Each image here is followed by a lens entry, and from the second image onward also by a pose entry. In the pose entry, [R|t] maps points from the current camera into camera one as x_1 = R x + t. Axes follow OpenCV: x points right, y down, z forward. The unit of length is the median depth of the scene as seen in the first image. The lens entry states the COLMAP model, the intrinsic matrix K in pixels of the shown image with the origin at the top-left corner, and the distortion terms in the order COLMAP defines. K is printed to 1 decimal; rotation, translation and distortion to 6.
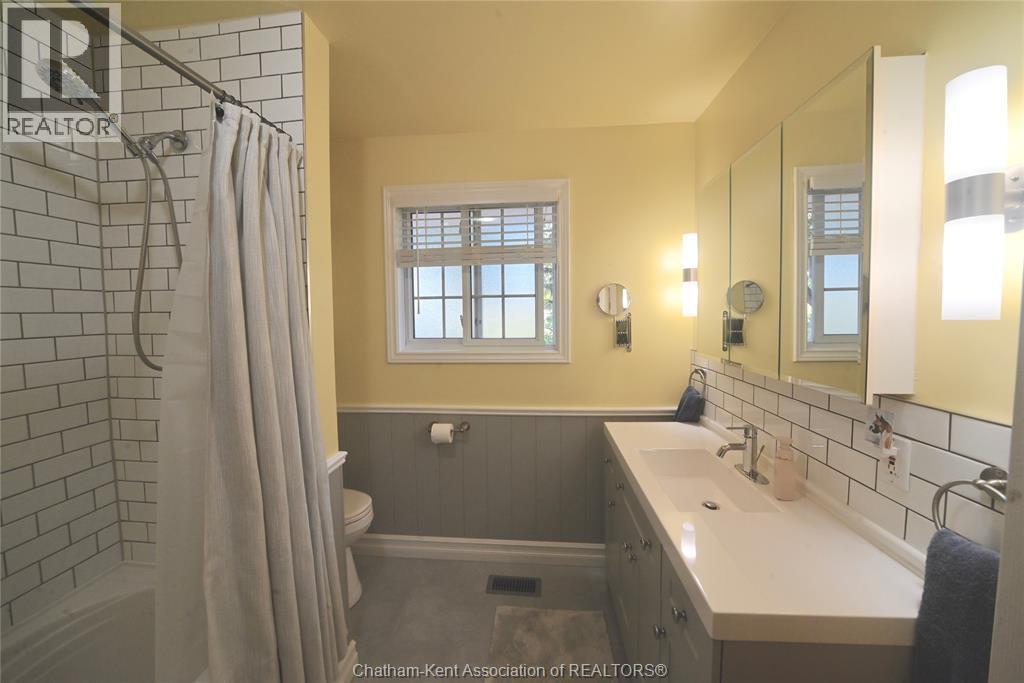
lens RADIAL K [[412.9, 0, 511.7], [0, 412.9, 332.1], [0, 0, 1]] dist [-0.022920, 0.000095]
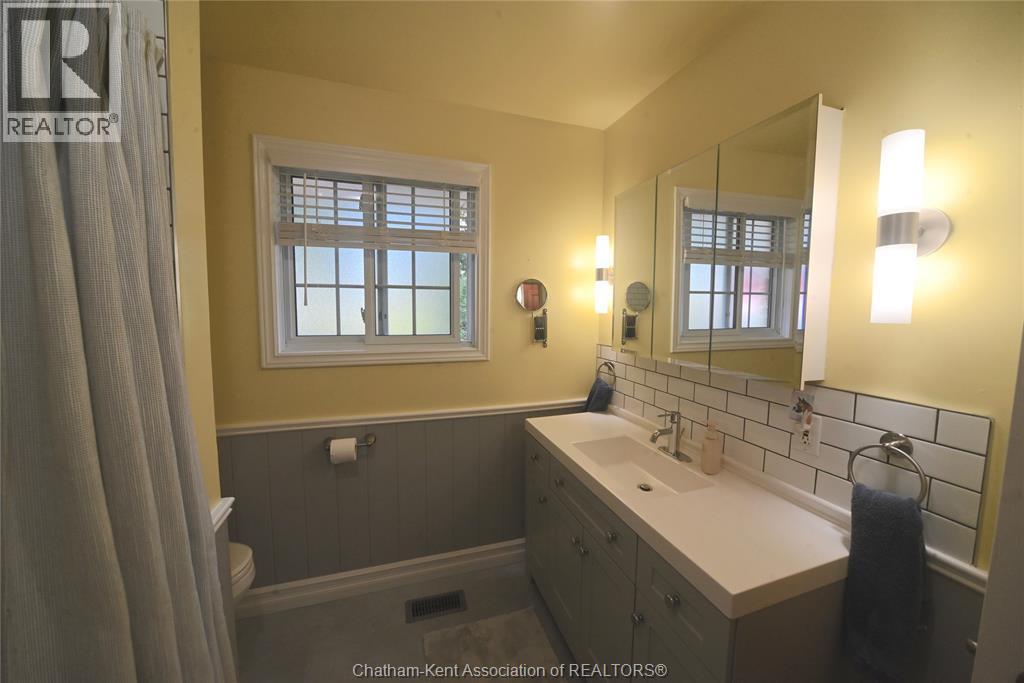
lens RADIAL K [[400.0, 0, 508.5], [0, 400.0, 336.1], [0, 0, 1]] dist [-0.018182, 0.000347]
pose [[0.904677, -0.012881, 0.425903, -0.213937], [-0.001582, 0.999435, 0.033586, -0.012376], [-0.426095, -0.031058, 0.904145, 0.147276]]
